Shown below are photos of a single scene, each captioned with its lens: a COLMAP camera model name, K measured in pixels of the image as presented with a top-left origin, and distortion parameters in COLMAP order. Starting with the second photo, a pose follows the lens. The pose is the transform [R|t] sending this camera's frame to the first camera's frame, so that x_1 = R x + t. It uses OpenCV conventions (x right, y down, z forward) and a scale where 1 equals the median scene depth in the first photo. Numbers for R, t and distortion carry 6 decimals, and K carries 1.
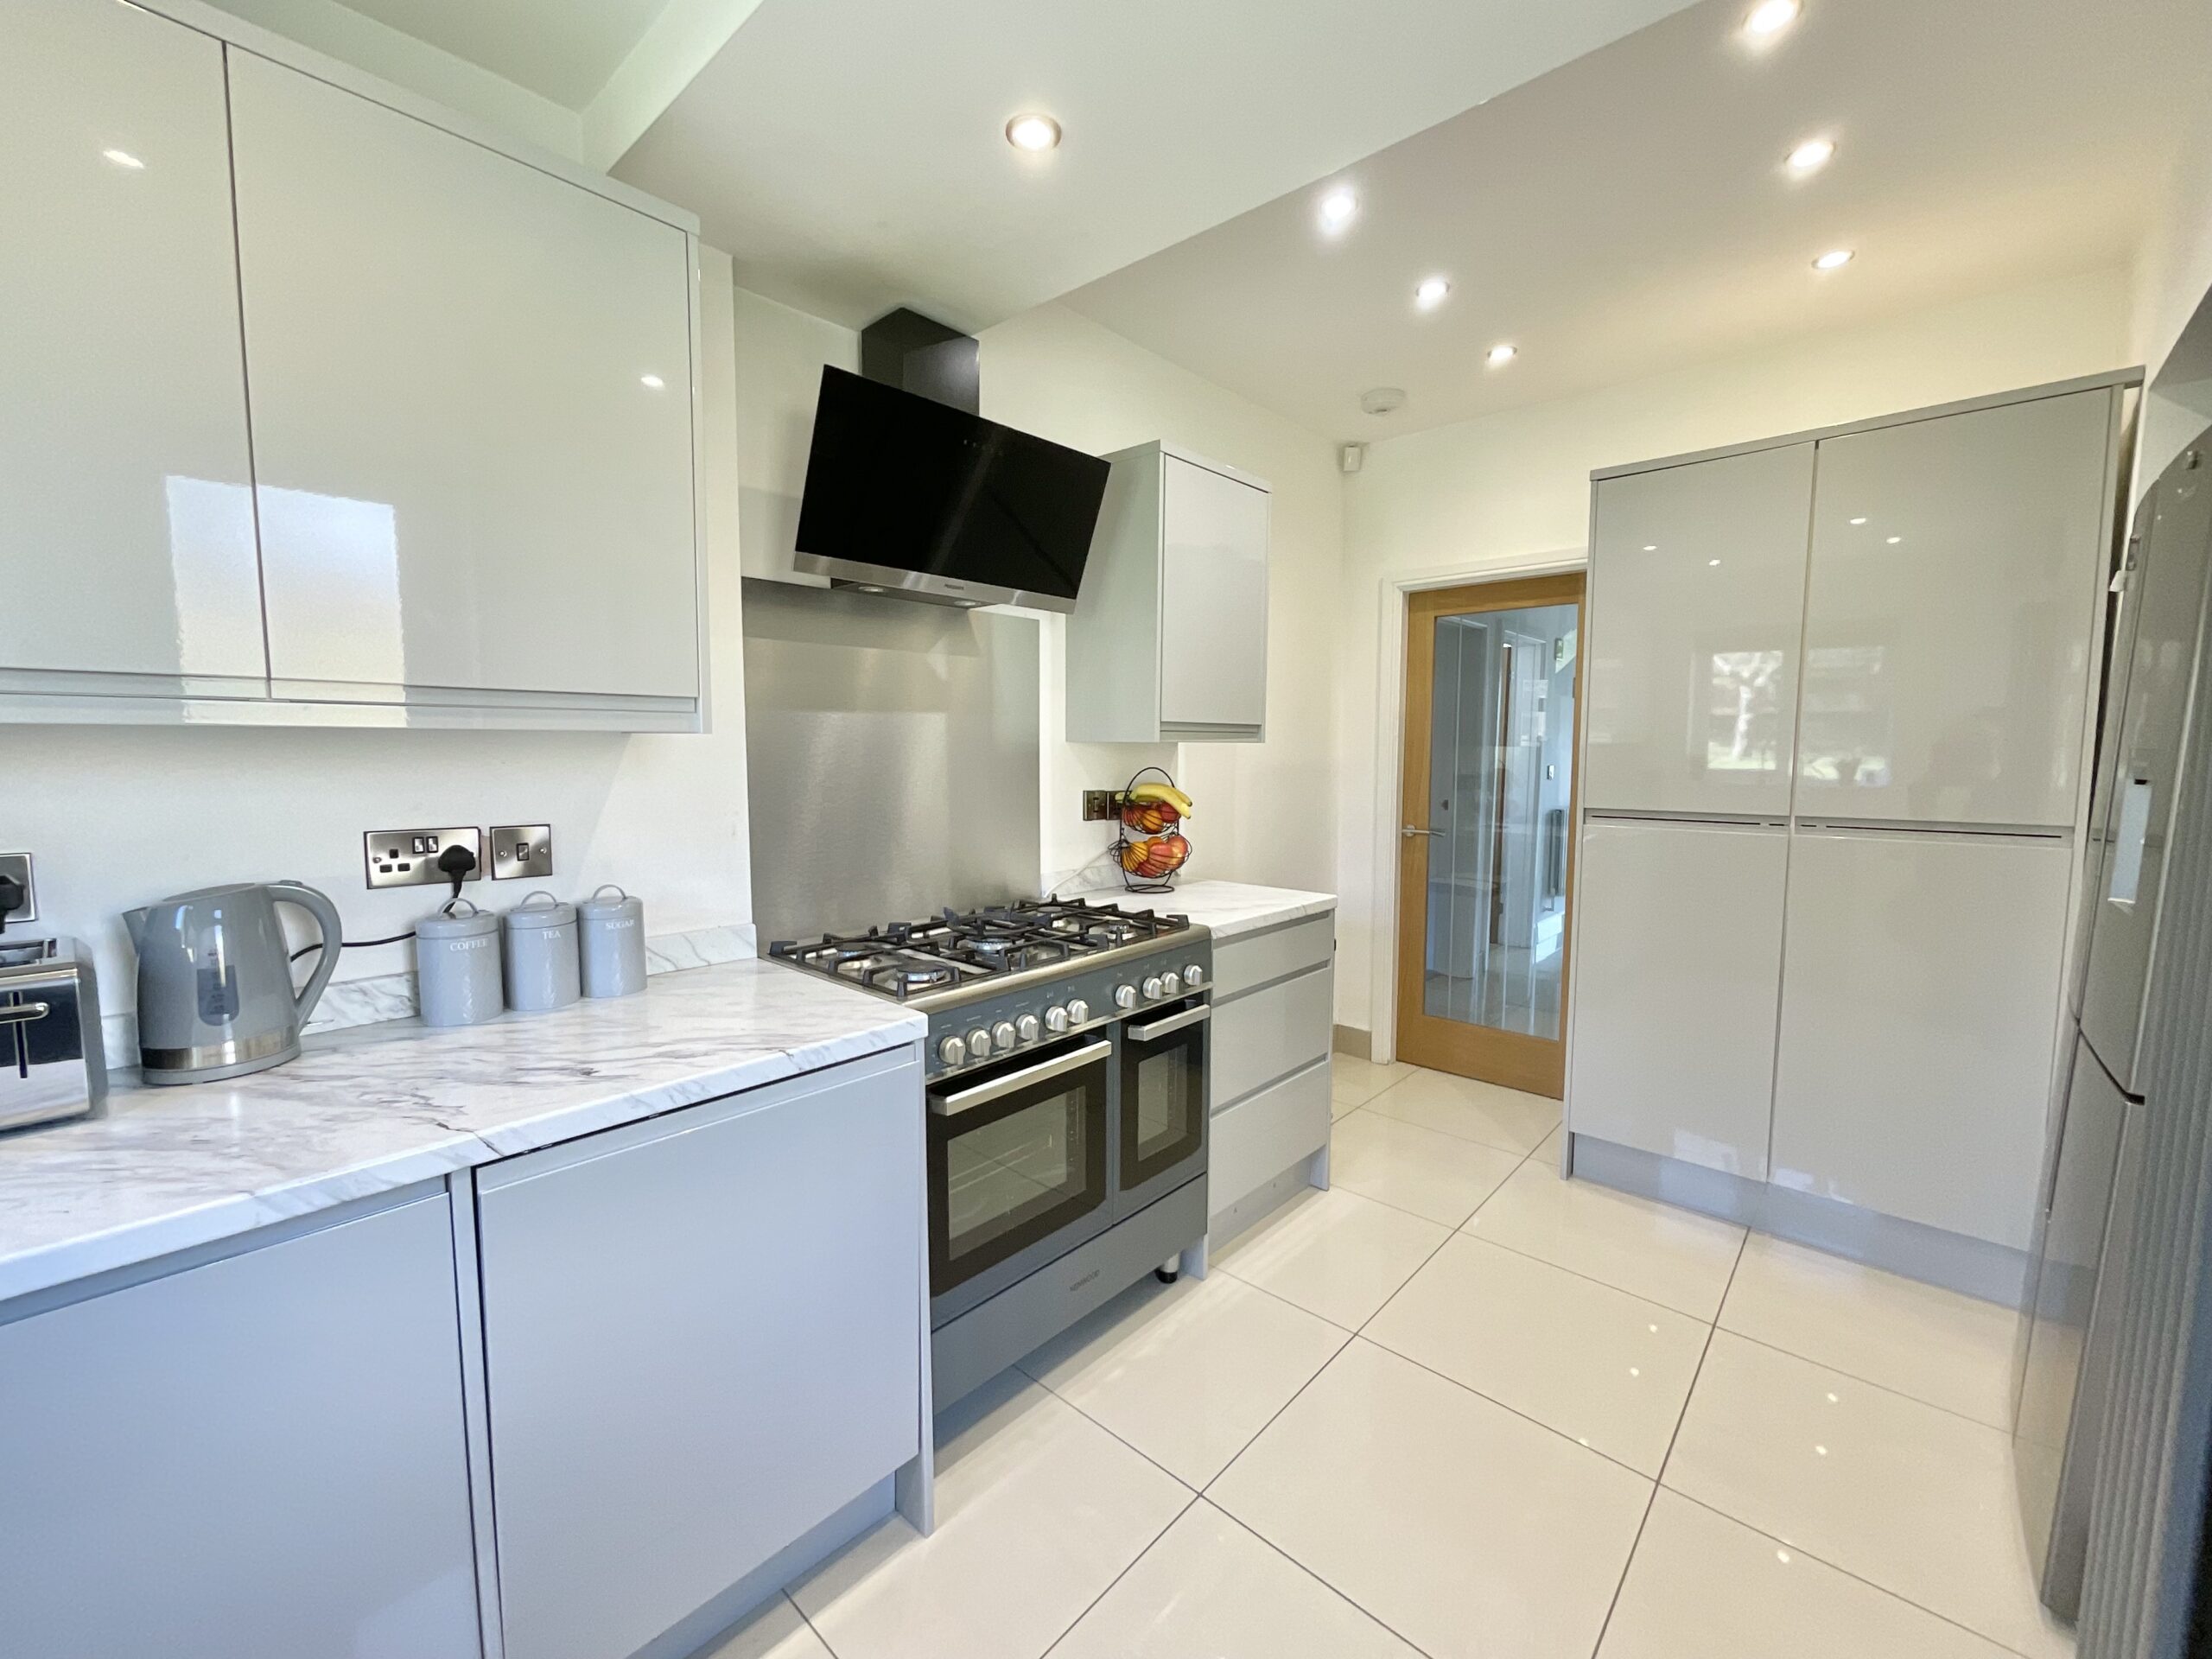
lens RADIAL K [[903.0, 0, 1101.1], [0, 903.0, 837.9], [0, 0, 1]] dist [0.001879, 0.000545]
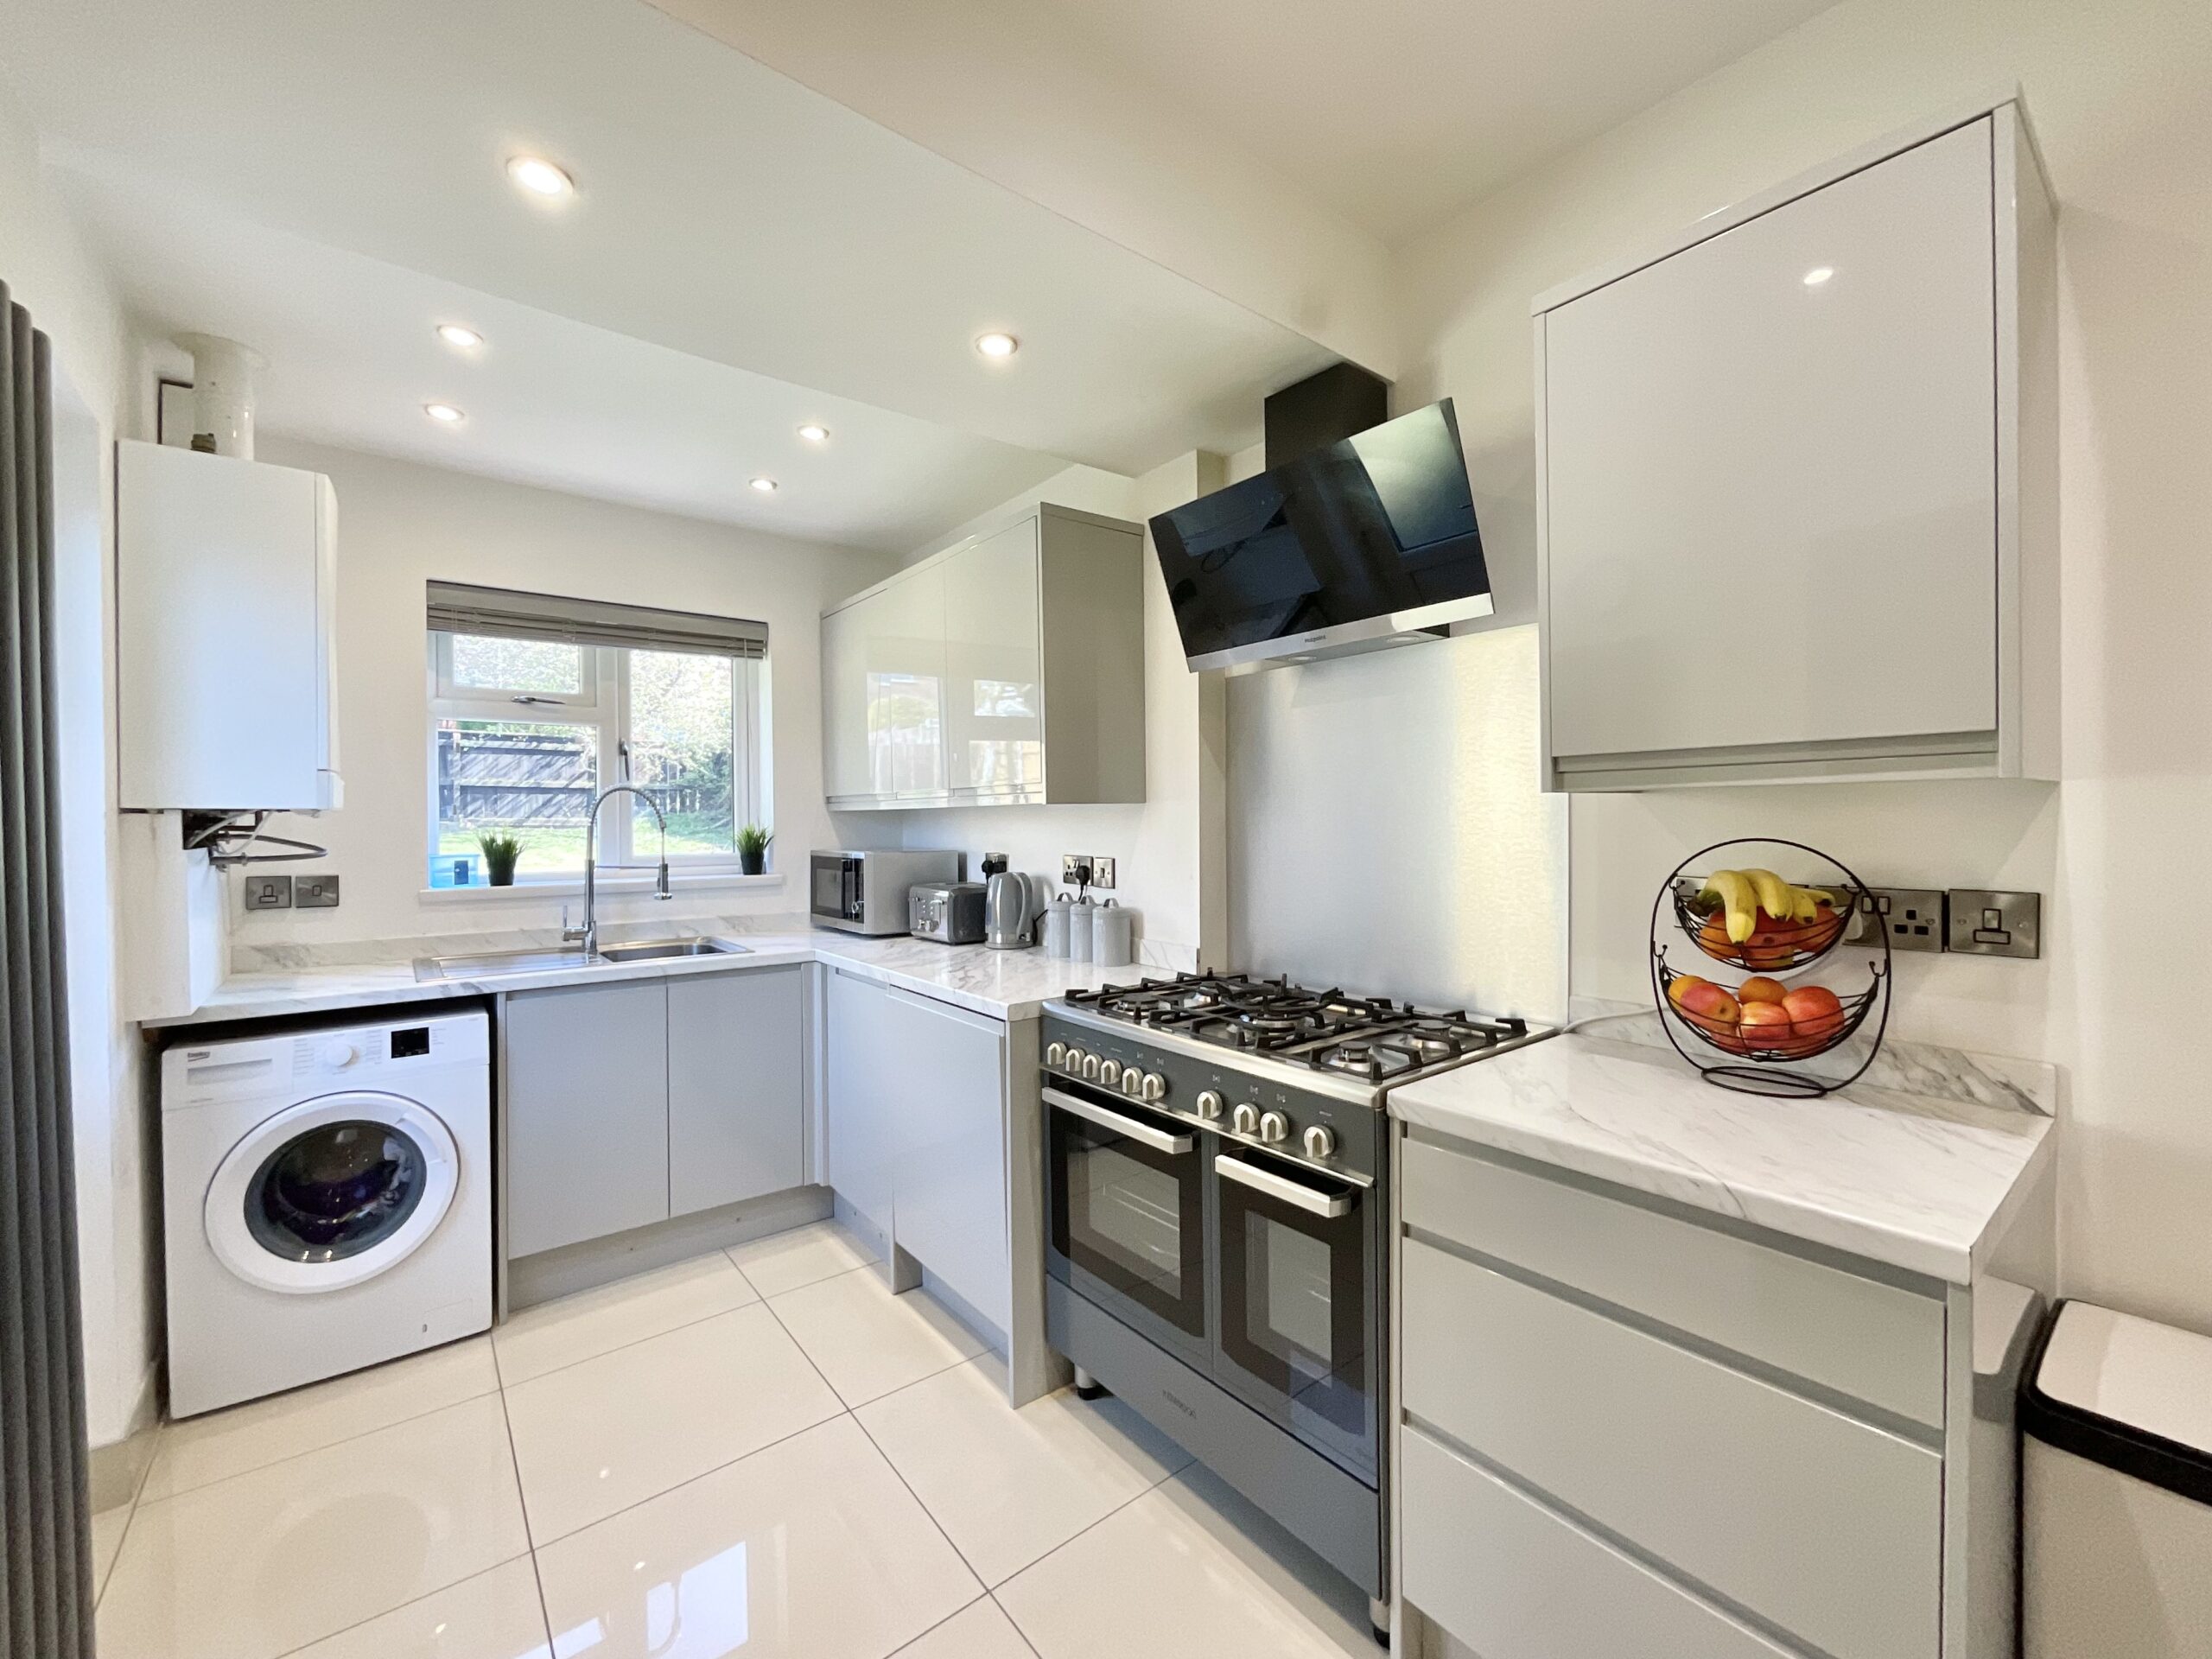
lens RADIAL K [[903.0, 0, 1102.8], [0, 903.0, 834.8], [0, 0, 1]] dist [0.001879, 0.000545]
pose [[-0.163683, 0.021204, -0.986285, 0.865607], [-0.080408, 0.996156, 0.034761, -0.093959], [0.983231, 0.084995, -0.161348, 1.028918]]
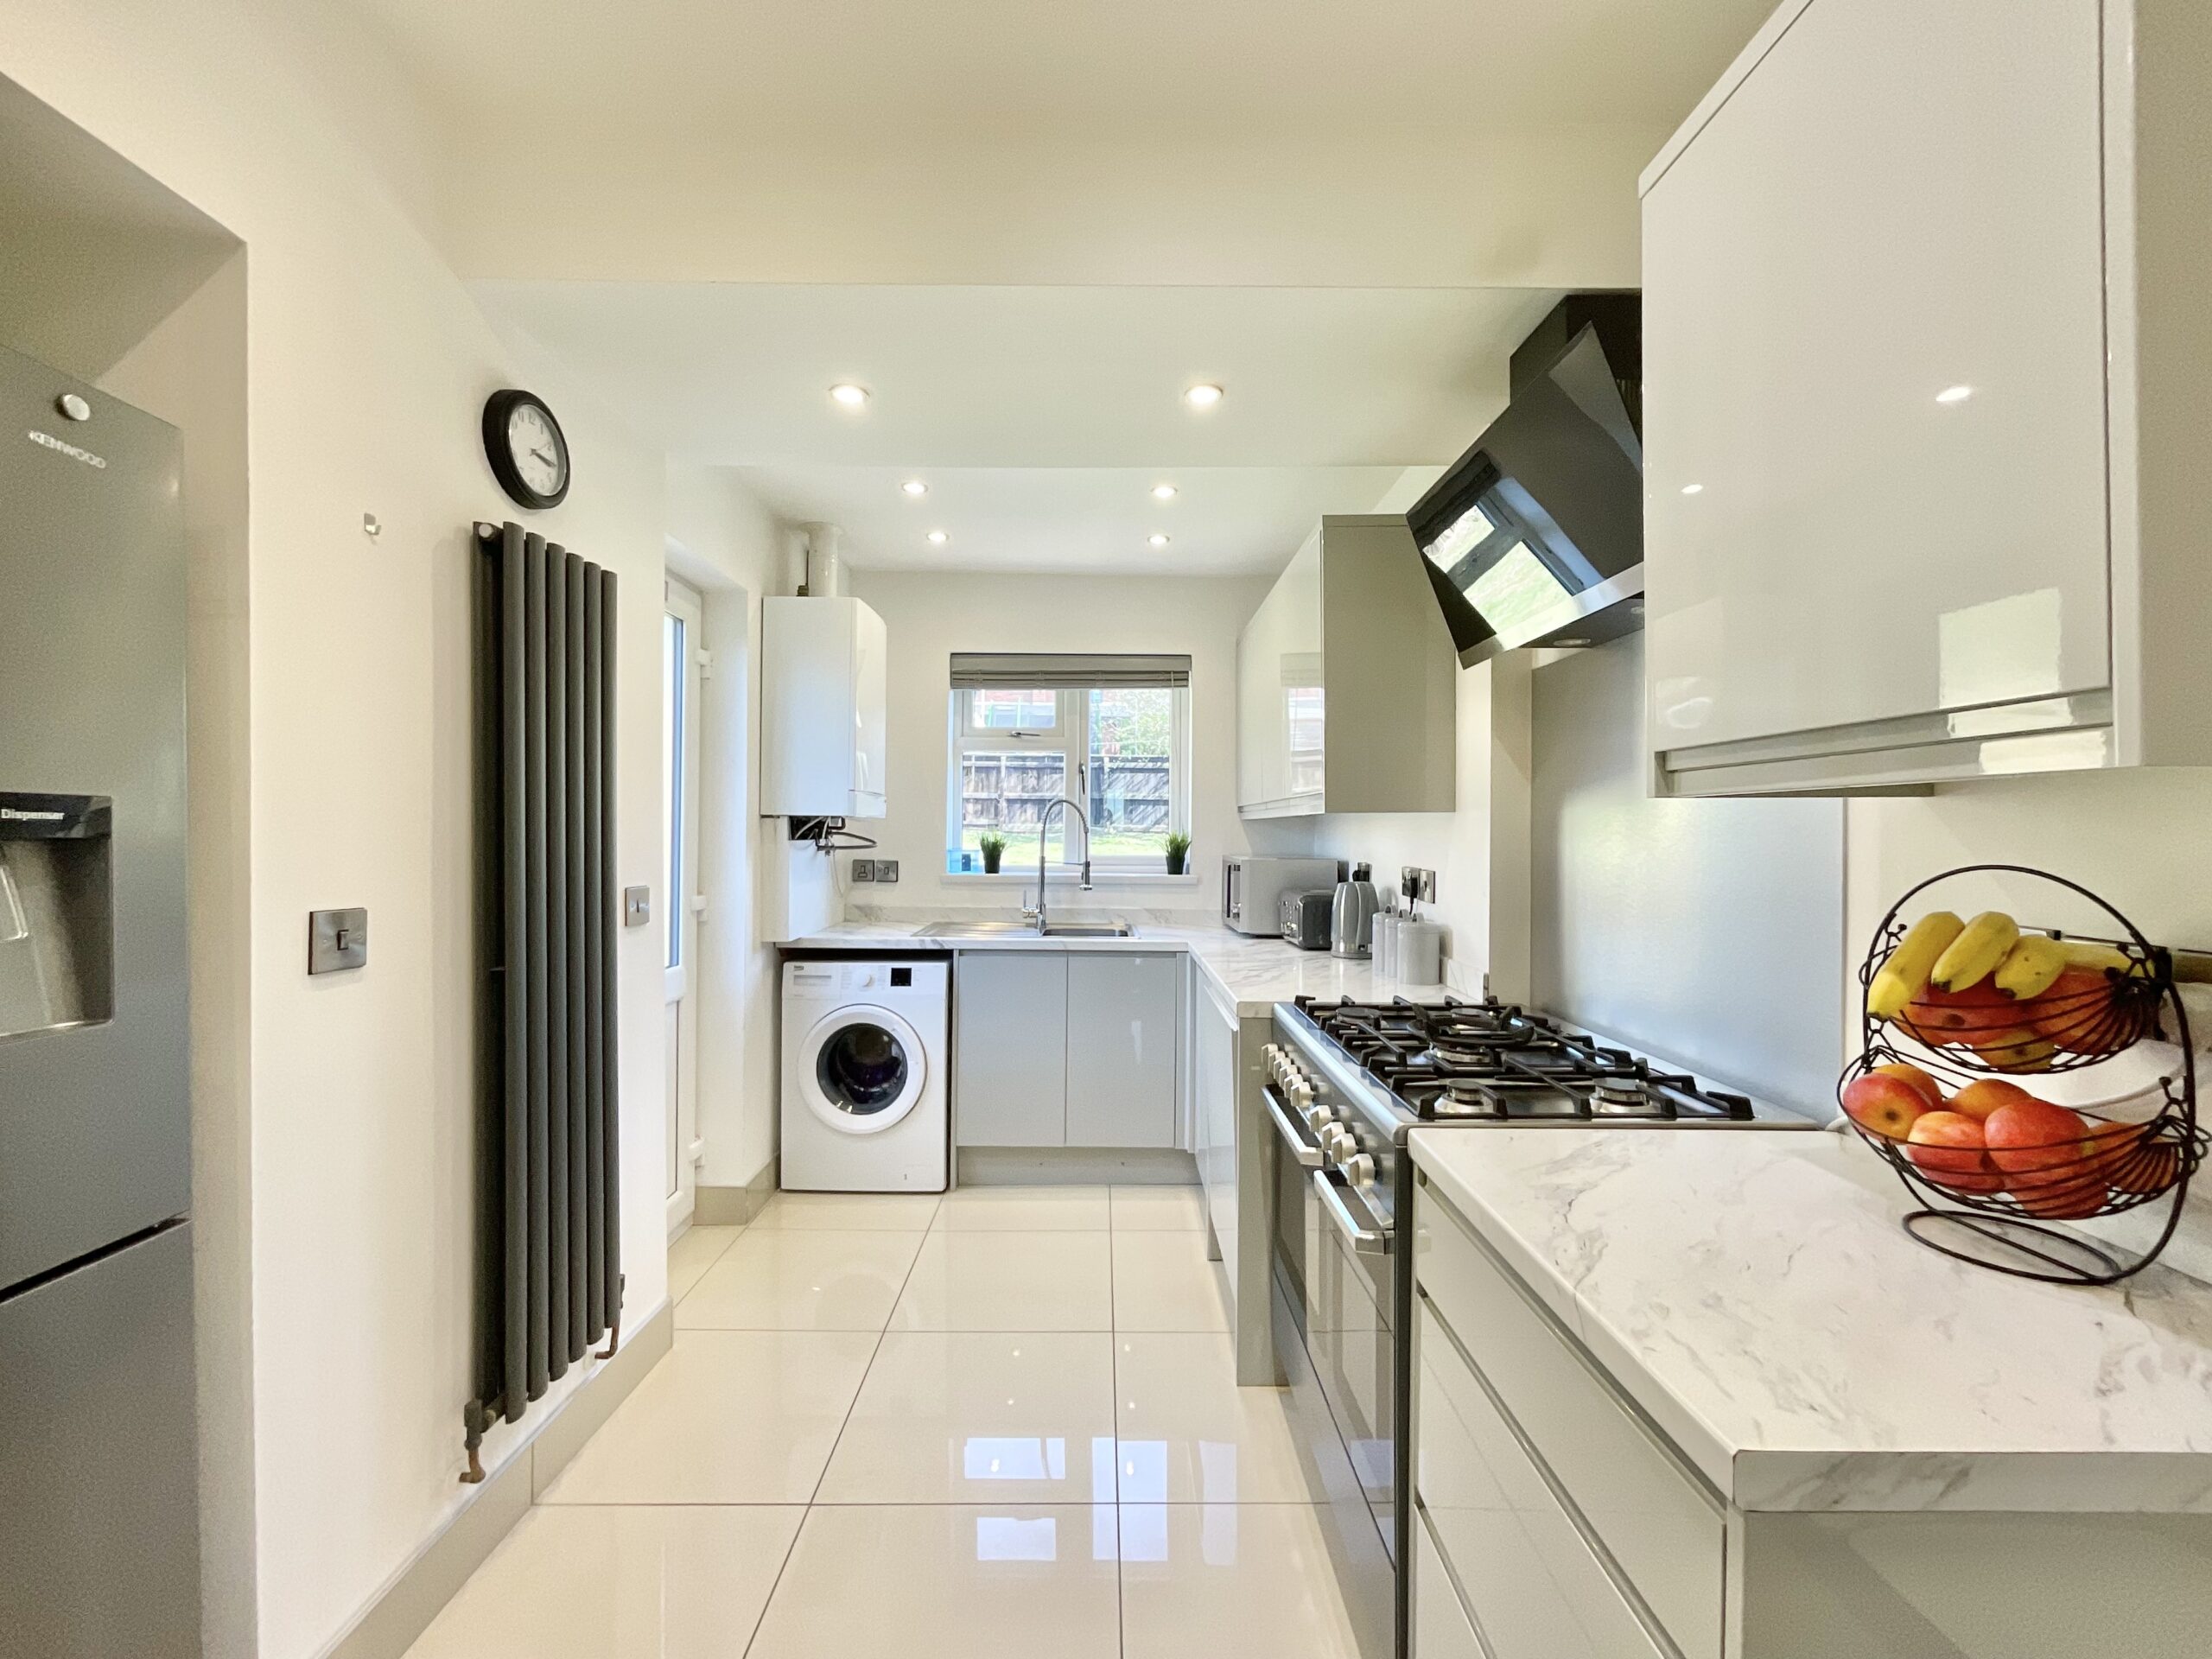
lens RADIAL K [[903.0, 0, 1103.0], [0, 903.0, 830.5], [0, 0, 1]] dist [0.001879, 0.000545]
pose [[-0.738417, -0.001220, -0.674344, 0.729340], [-0.064356, 0.995562, 0.068670, -0.127486], [0.671267, 0.094105, -0.735218, 1.451093]]
